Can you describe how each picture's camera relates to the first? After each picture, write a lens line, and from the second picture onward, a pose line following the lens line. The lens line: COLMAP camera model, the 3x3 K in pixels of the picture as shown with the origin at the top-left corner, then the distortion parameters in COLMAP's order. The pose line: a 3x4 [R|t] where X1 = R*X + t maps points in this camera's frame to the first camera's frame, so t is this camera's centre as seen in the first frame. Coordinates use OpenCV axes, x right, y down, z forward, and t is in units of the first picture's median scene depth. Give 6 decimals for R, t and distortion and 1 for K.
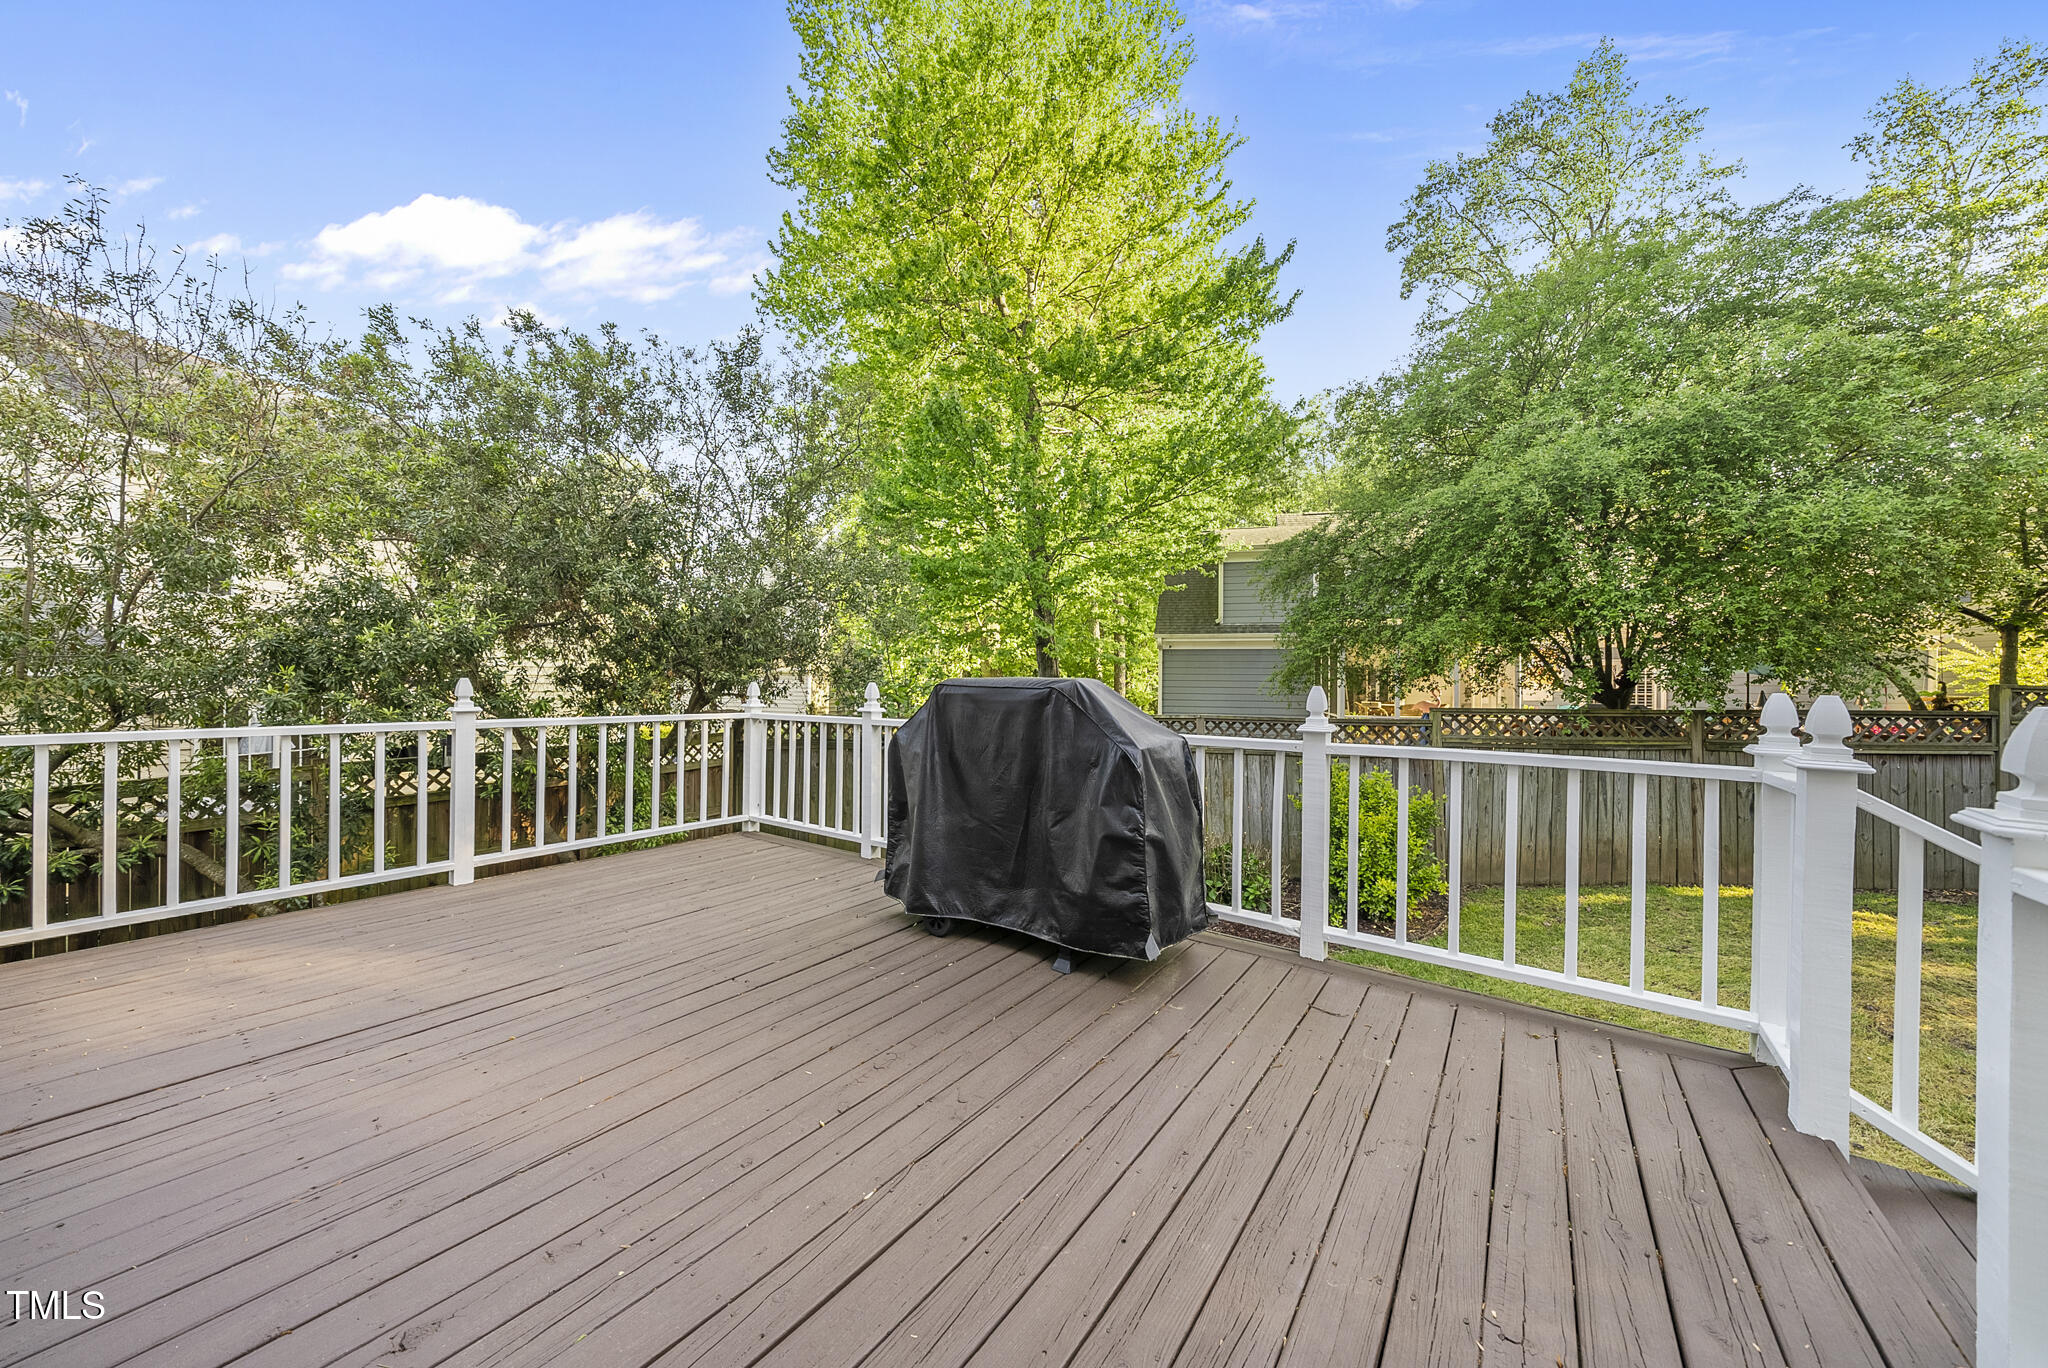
lens RADIAL K [[695.7, 0, 1079.2], [0, 695.7, 687.8], [0, 0, 1]] dist [0.001960, 0.000091]
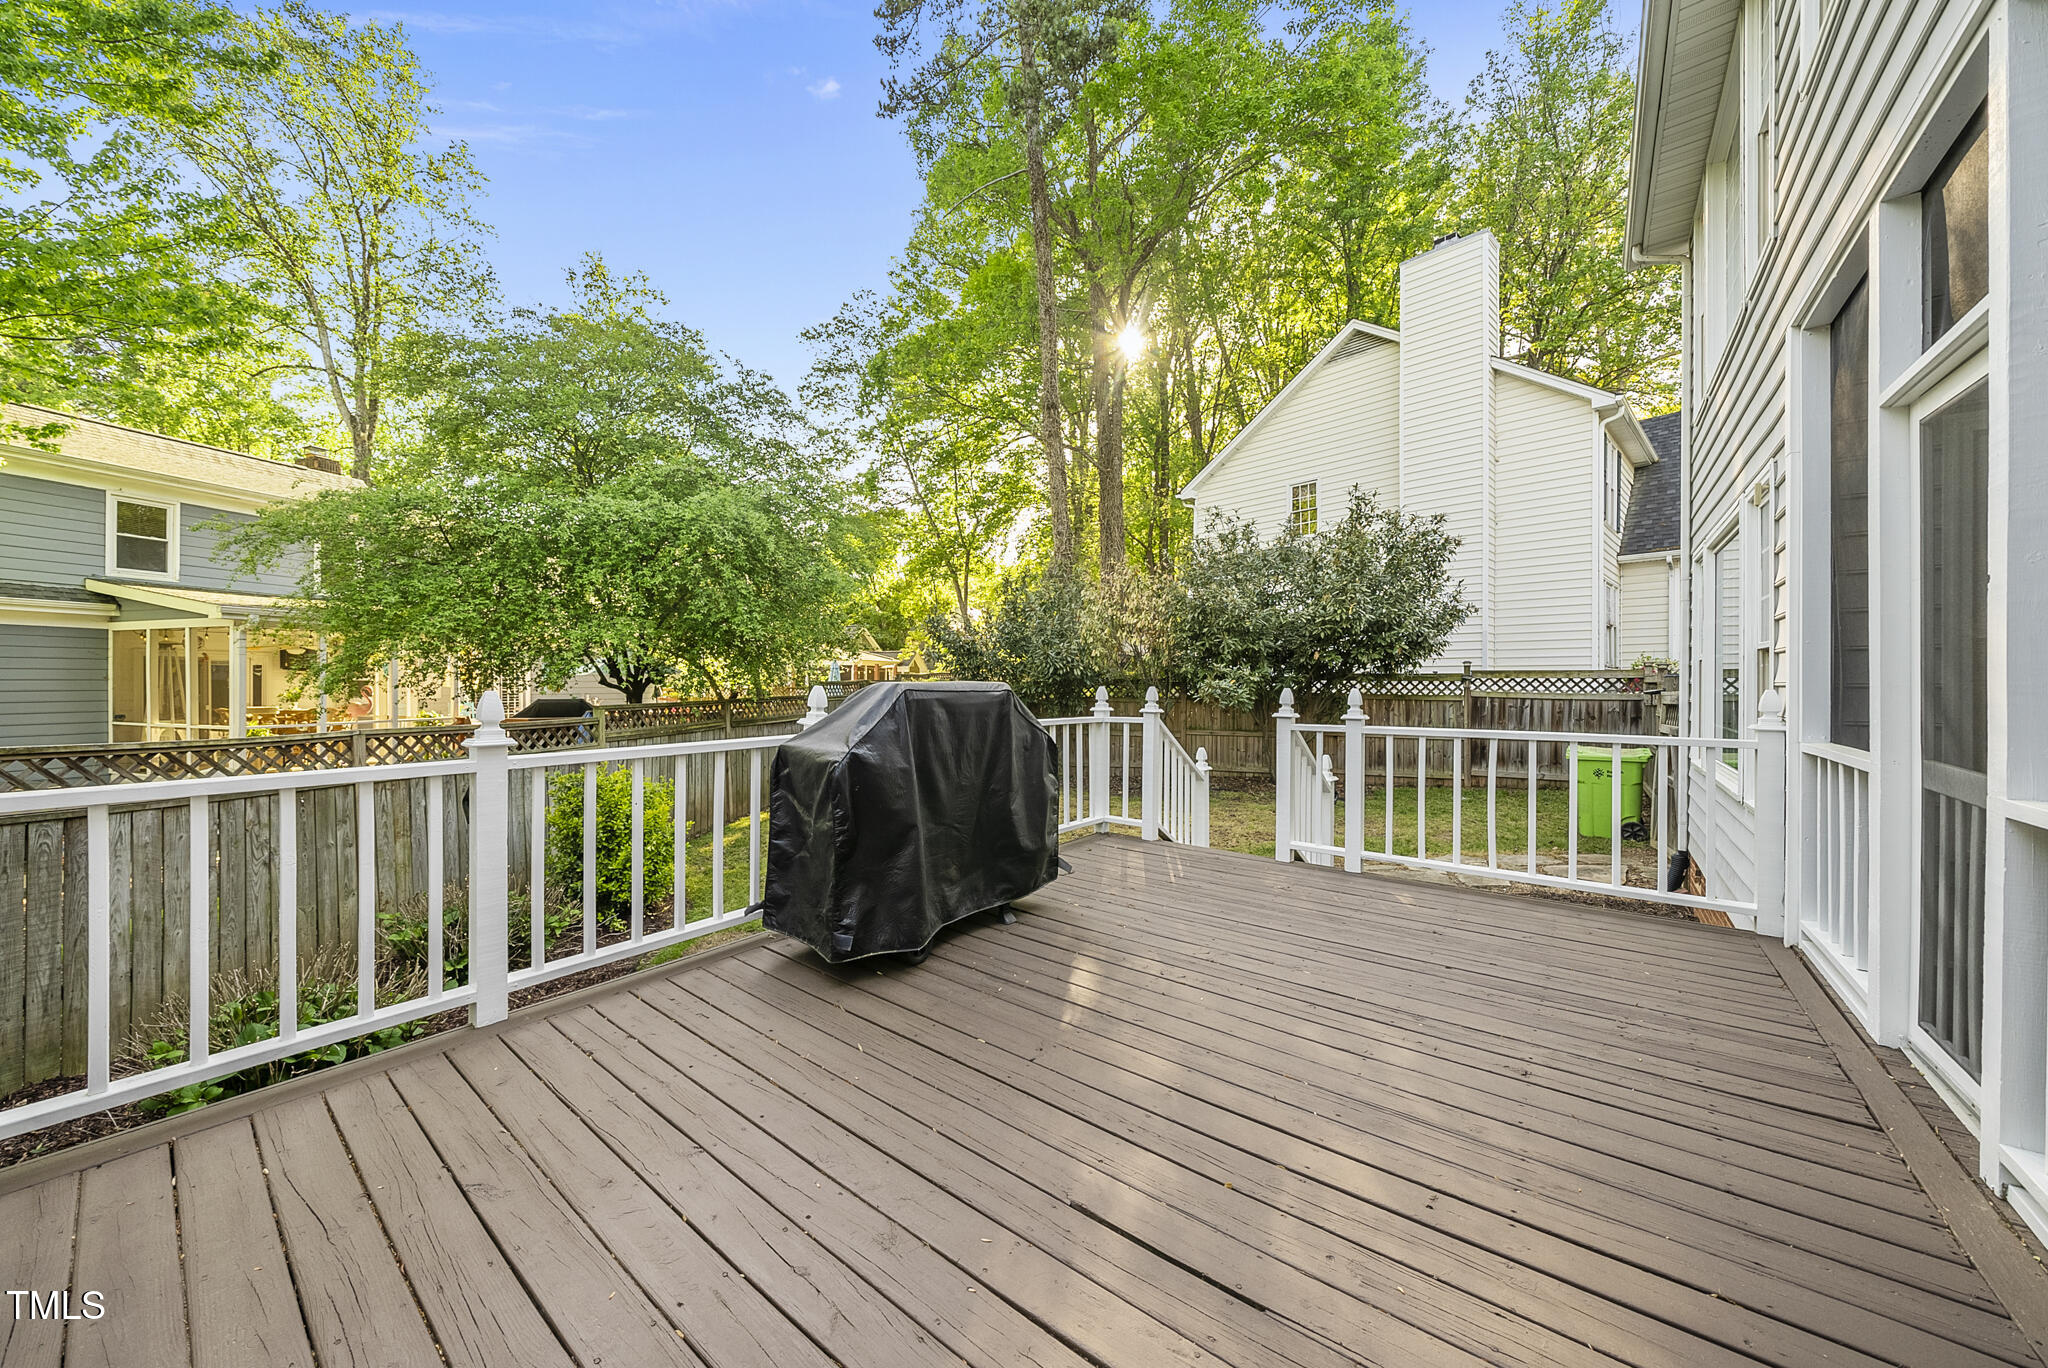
lens RADIAL K [[695.7, 0, 1044.6], [0, 695.7, 685.9], [0, 0, 1]] dist [0.001960, 0.000091]
pose [[0.062776, -0.010876, 0.997968, -0.425576], [0.009948, 0.999898, 0.010271, -0.005713], [-0.997978, 0.009283, 0.062878, 0.299562]]
